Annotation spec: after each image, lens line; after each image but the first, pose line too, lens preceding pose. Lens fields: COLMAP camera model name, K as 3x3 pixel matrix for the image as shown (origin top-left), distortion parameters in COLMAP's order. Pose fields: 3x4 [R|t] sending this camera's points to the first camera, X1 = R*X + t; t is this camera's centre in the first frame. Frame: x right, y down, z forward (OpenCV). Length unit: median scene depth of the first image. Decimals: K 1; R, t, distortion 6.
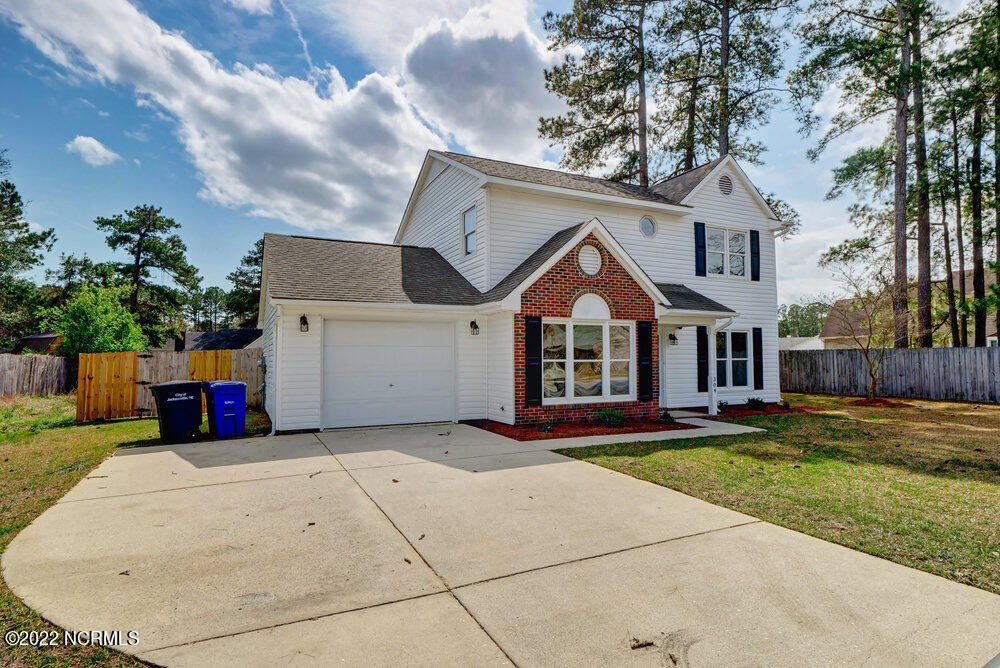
lens RADIAL K [[542.3, 0, 500.0], [0, 542.3, 334.0], [0, 0, 1]] dist [0.000748, 0.000048]
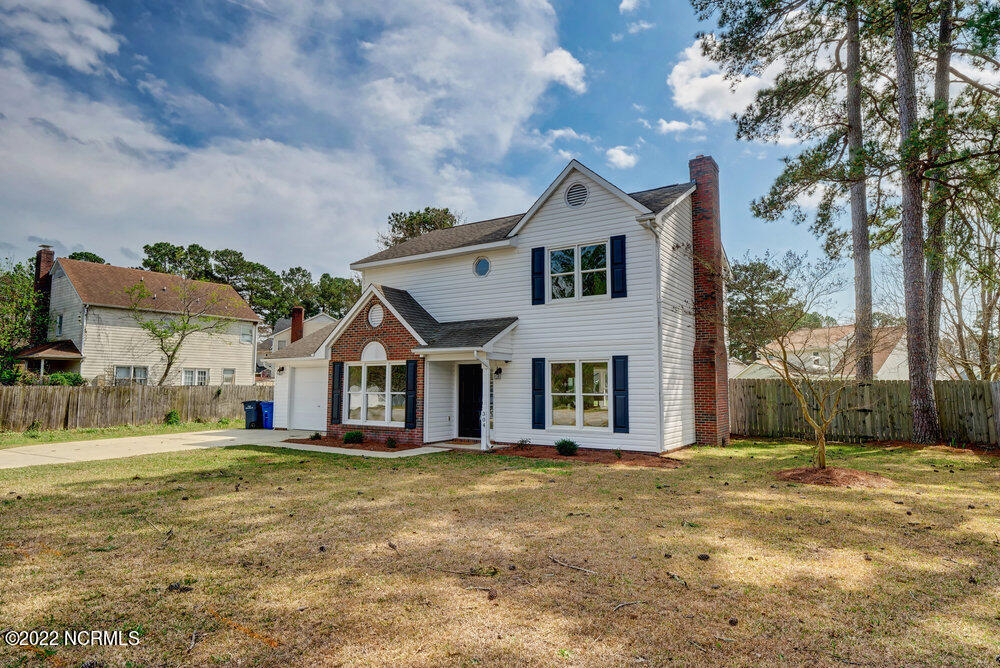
lens RADIAL K [[601.0, 0, 500.0], [0, 601.0, 334.0], [0, 0, 1]] dist [0.001719, 0.000040]
pose [[0.513663, -0.071456, -0.855012, 1.543752], [0.034147, 0.997439, -0.062845, 0.008654], [0.857313, 0.003085, 0.514787, 0.509291]]
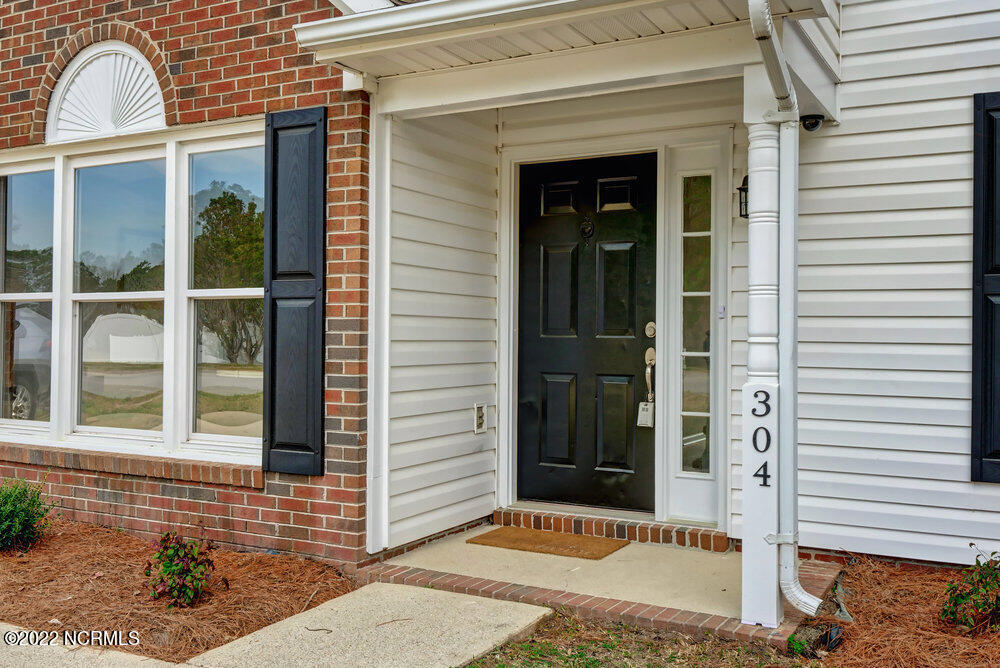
lens RADIAL K [[939.2, 0, 500.0], [0, 939.2, 334.0], [0, 0, 1]] dist [0.012841, -0.014233]
pose [[0.593798, 0.002873, -0.804609, 0.645346], [0.027301, 0.999346, 0.023717, 0.061538], [0.804150, -0.036050, 0.593332, 0.867806]]
